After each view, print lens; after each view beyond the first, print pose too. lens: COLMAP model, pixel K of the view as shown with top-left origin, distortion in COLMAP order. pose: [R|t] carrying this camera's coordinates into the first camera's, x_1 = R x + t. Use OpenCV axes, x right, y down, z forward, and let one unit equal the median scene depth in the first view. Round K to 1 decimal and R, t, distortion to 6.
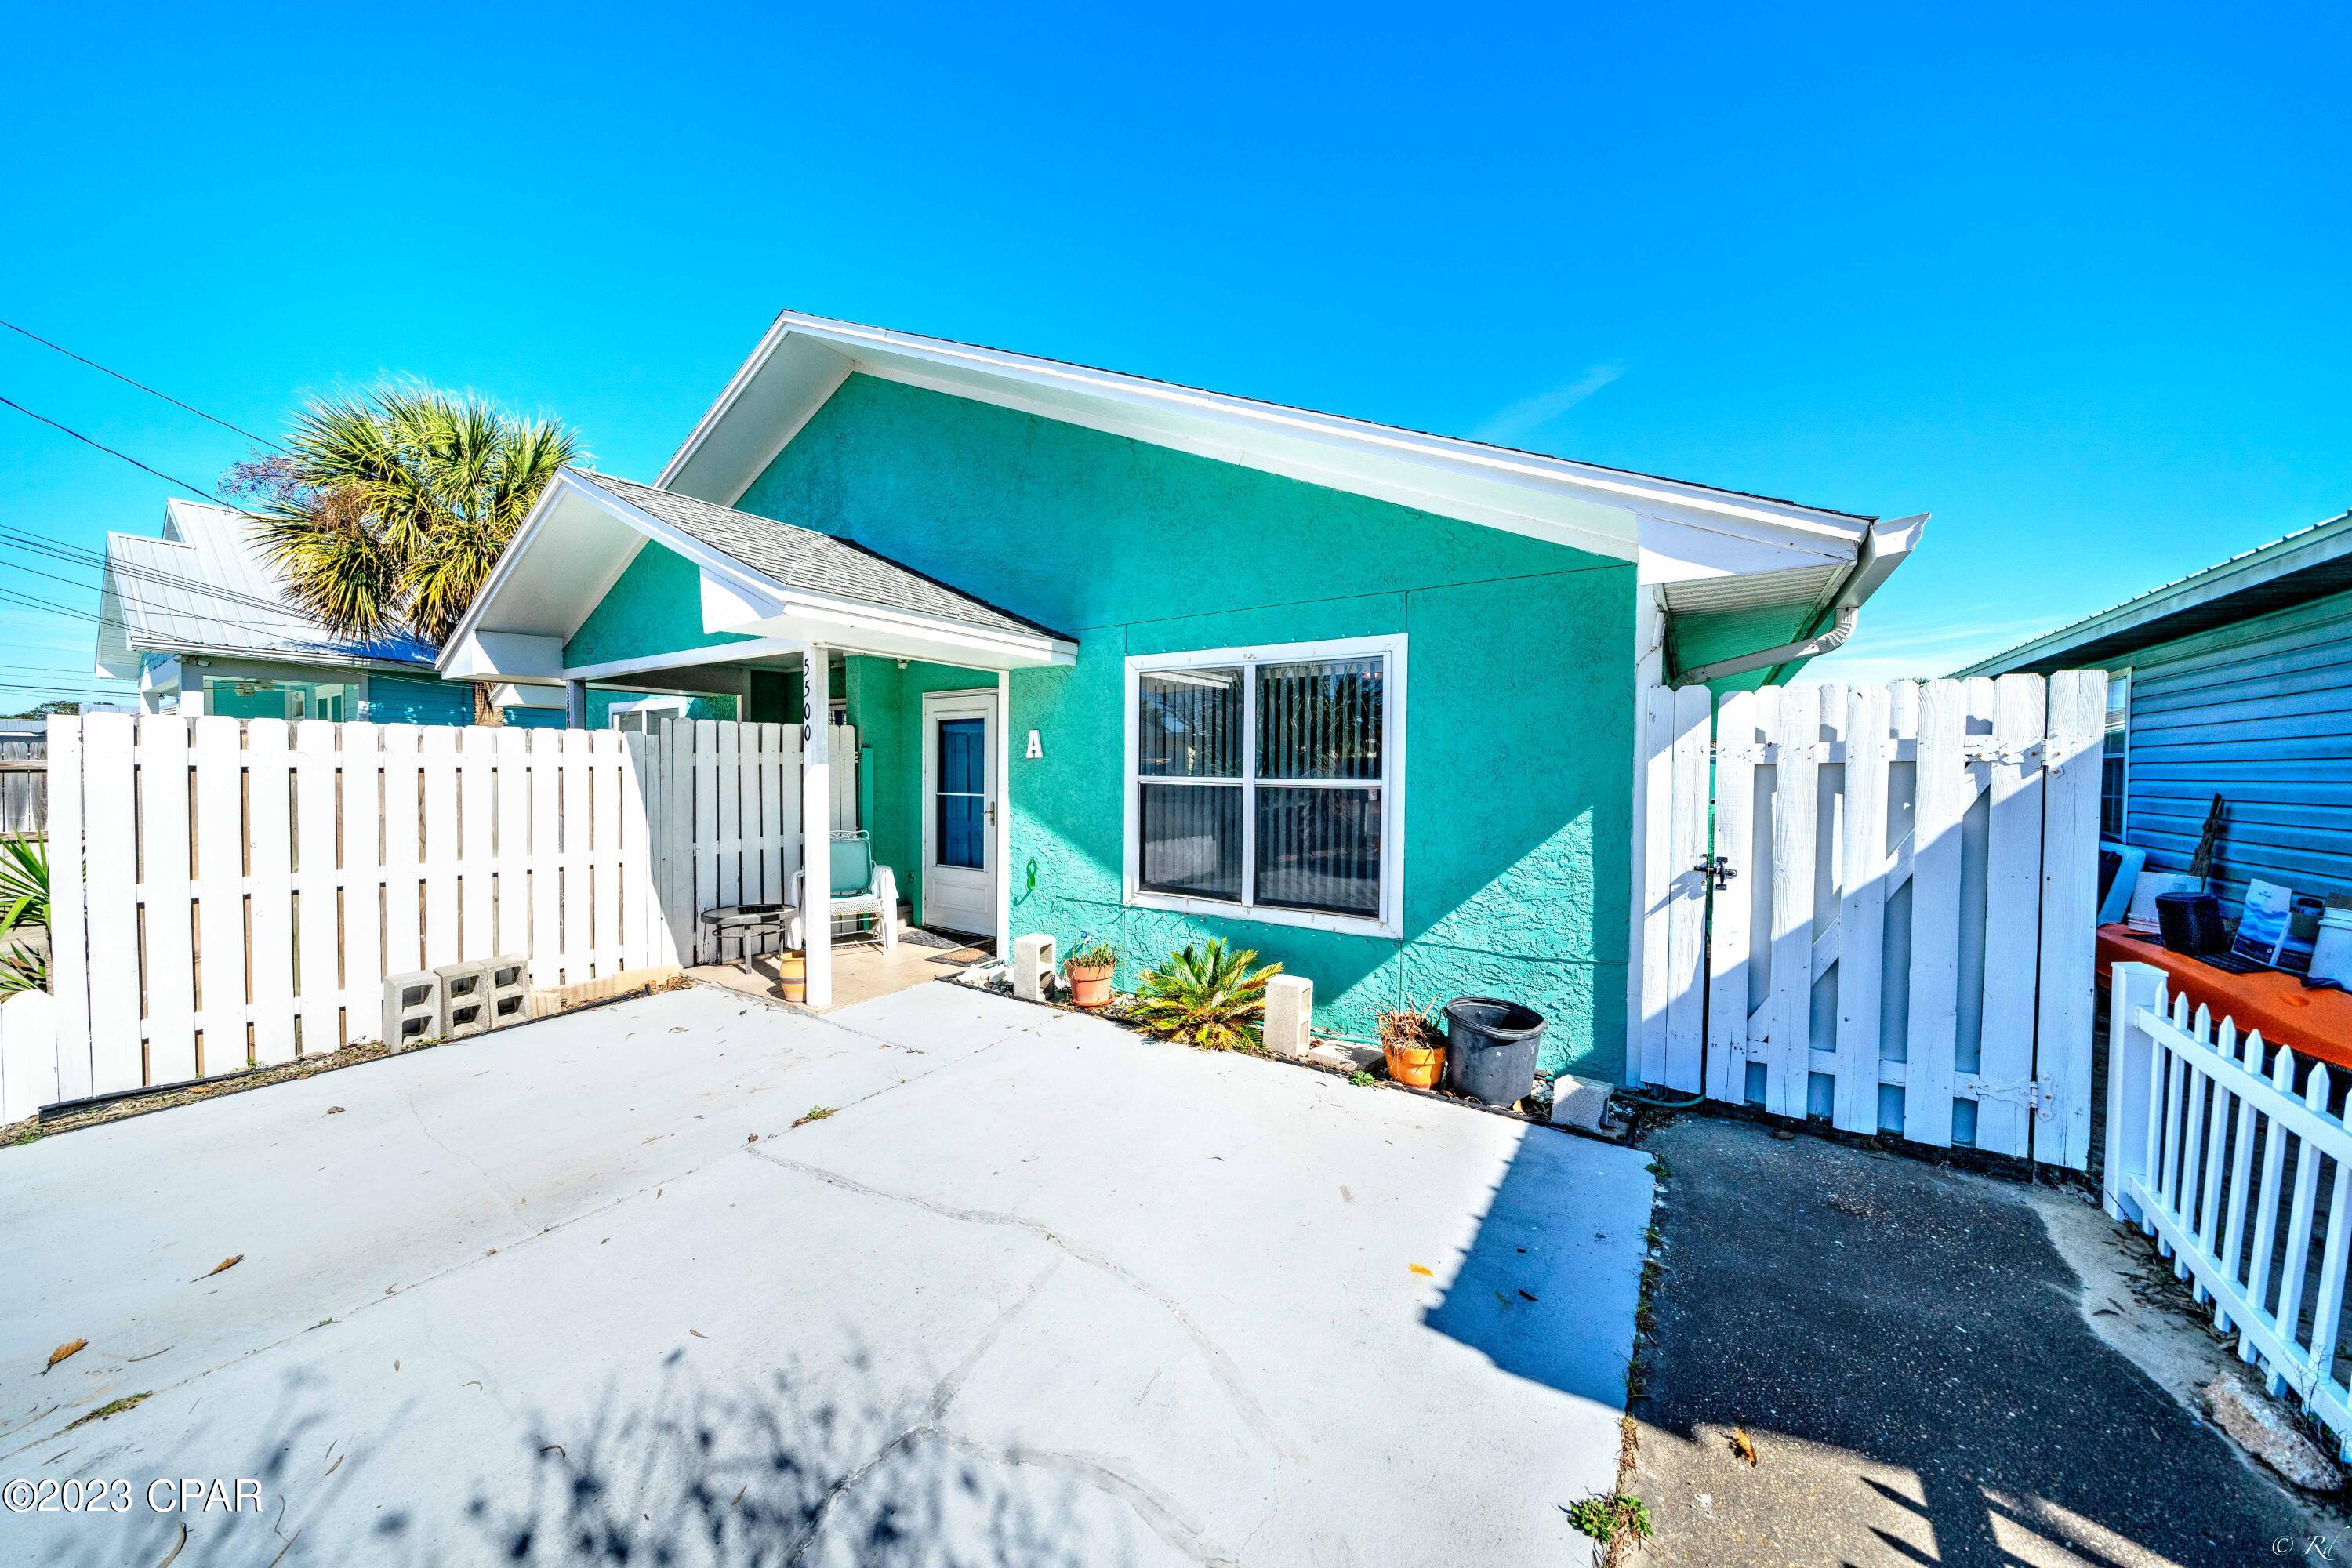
lens RADIAL K [[814.1, 0, 1176.3], [0, 814.1, 789.7], [0, 0, 1]] dist [-0.003813, 0.000134]
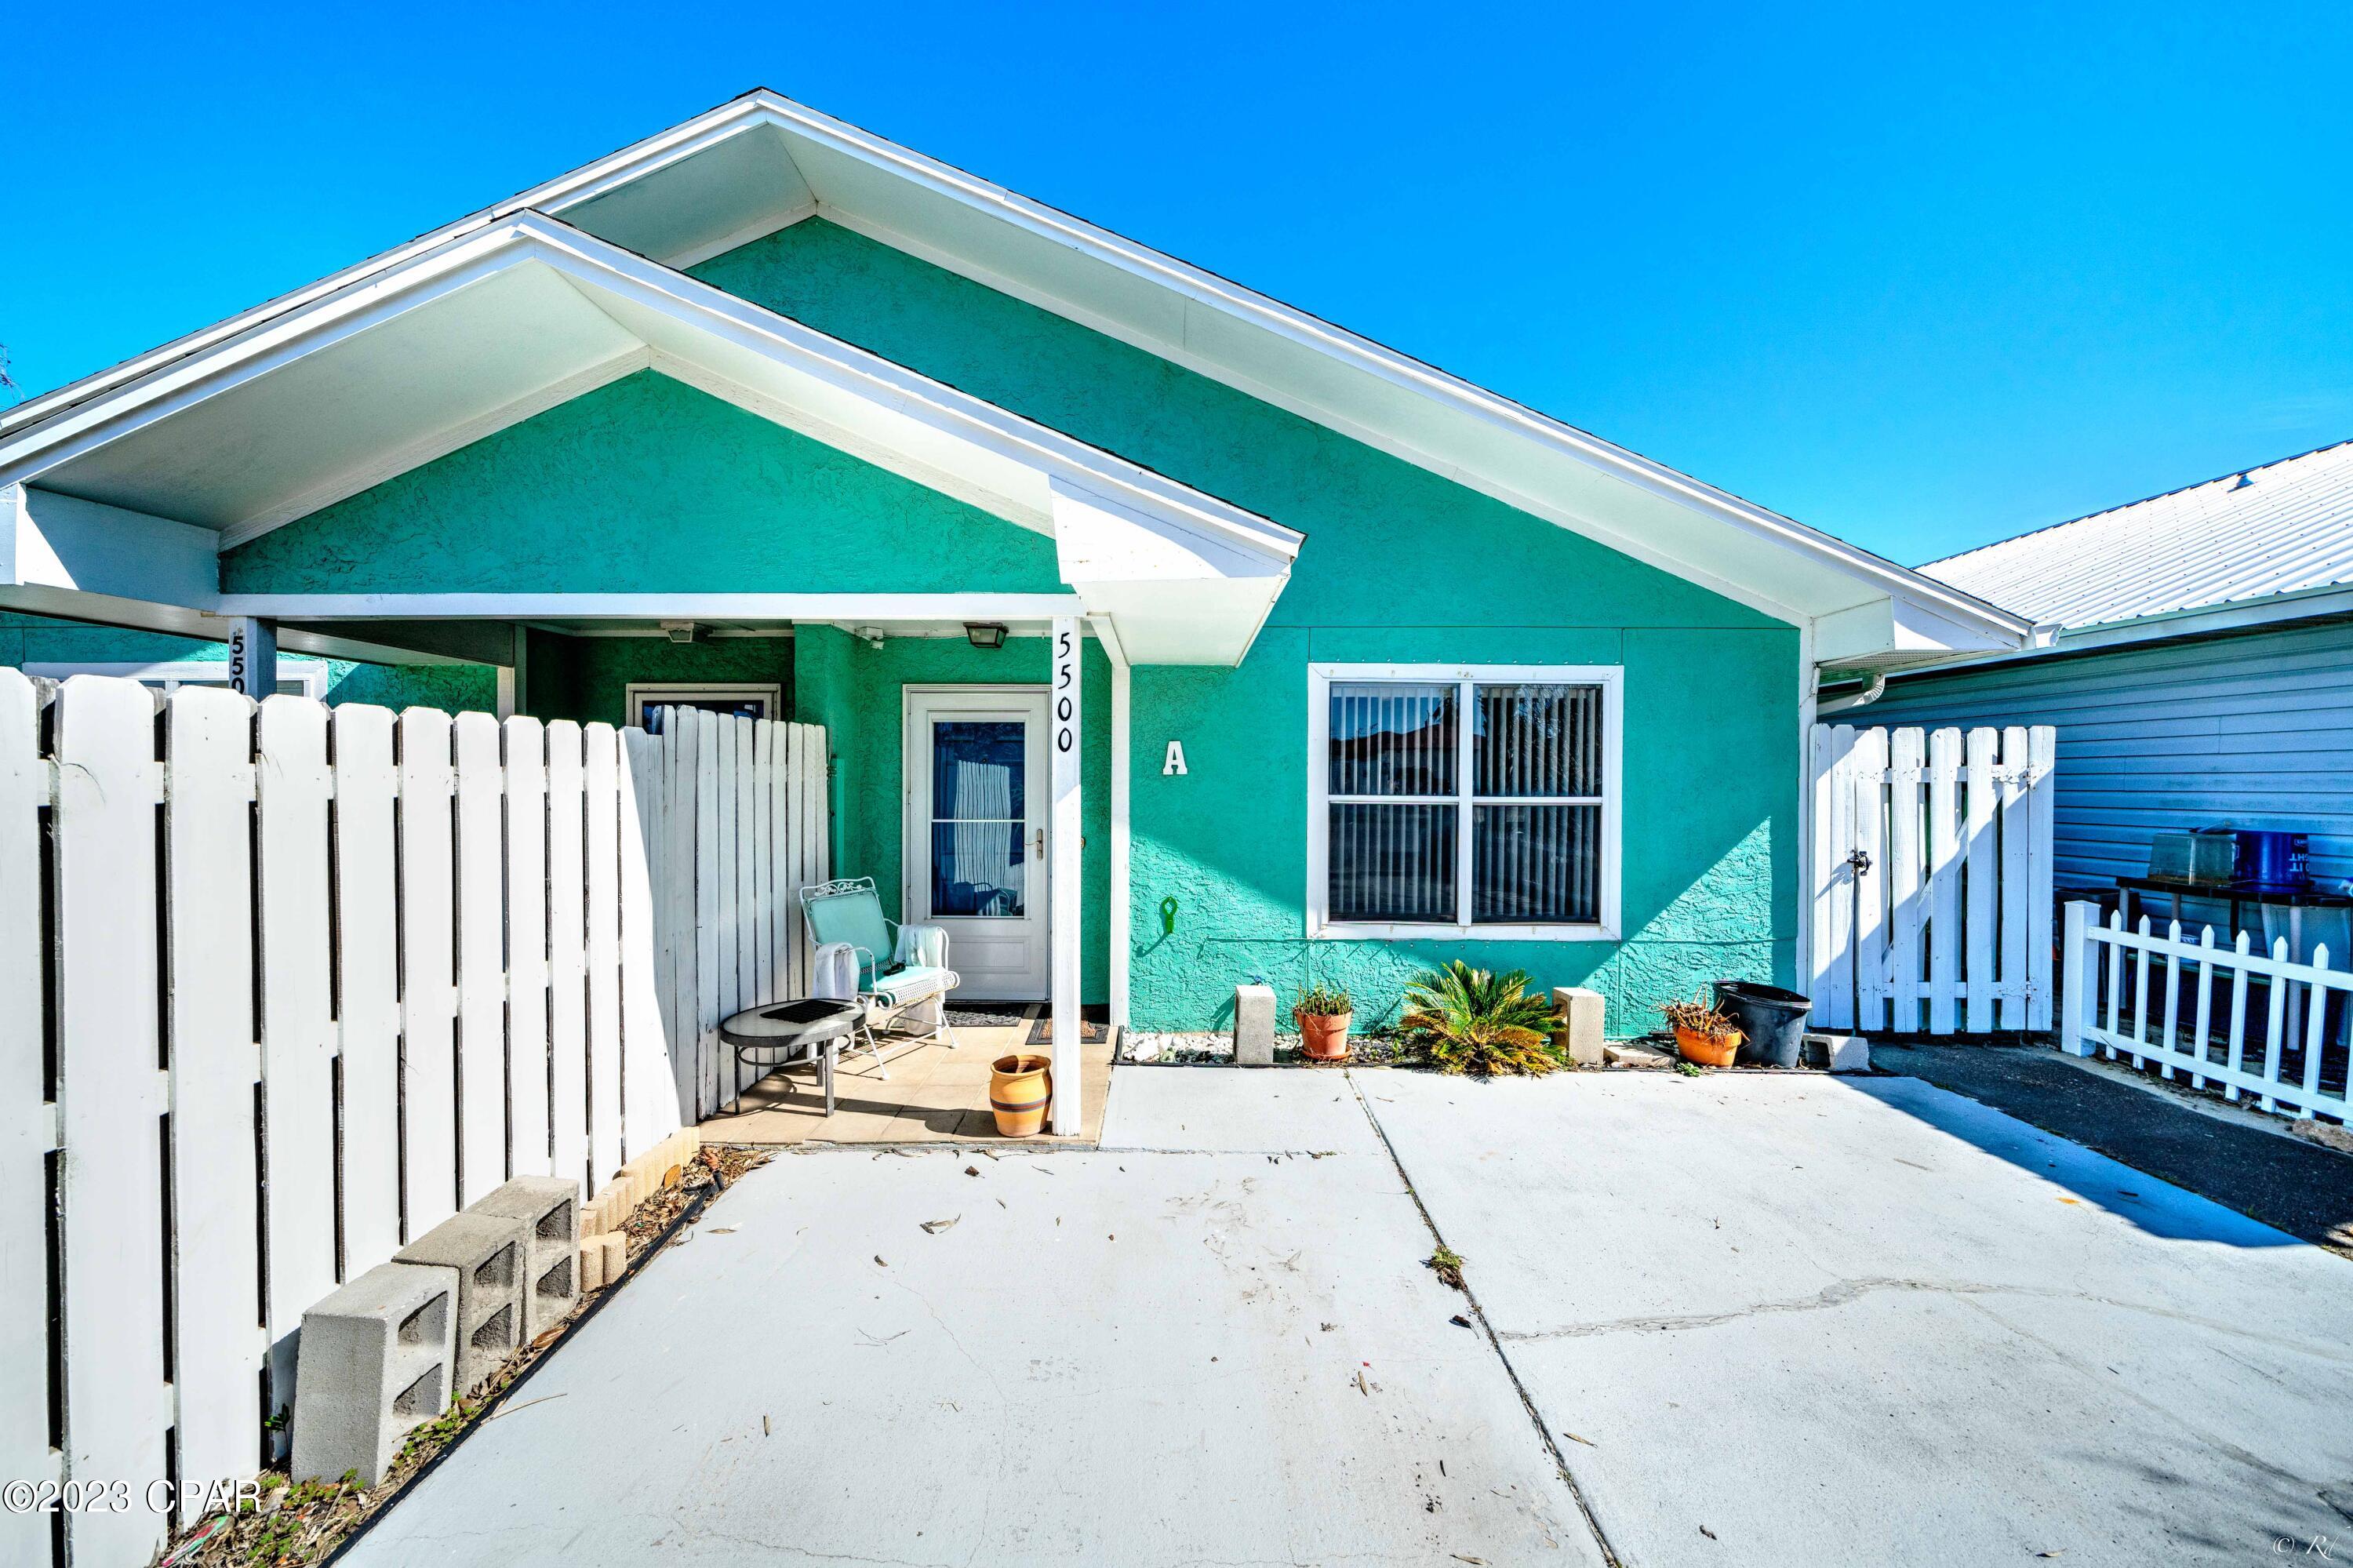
lens RADIAL K [[814.4, 0, 1176.8], [0, 814.4, 789.7], [0, 0, 1]] dist [-0.003813, 0.000134]
pose [[0.830848, -0.010077, 0.556408, -0.862550], [0.016267, 0.999849, -0.006181, -0.025387], [-0.556262, 0.014187, 0.830886, 0.421064]]
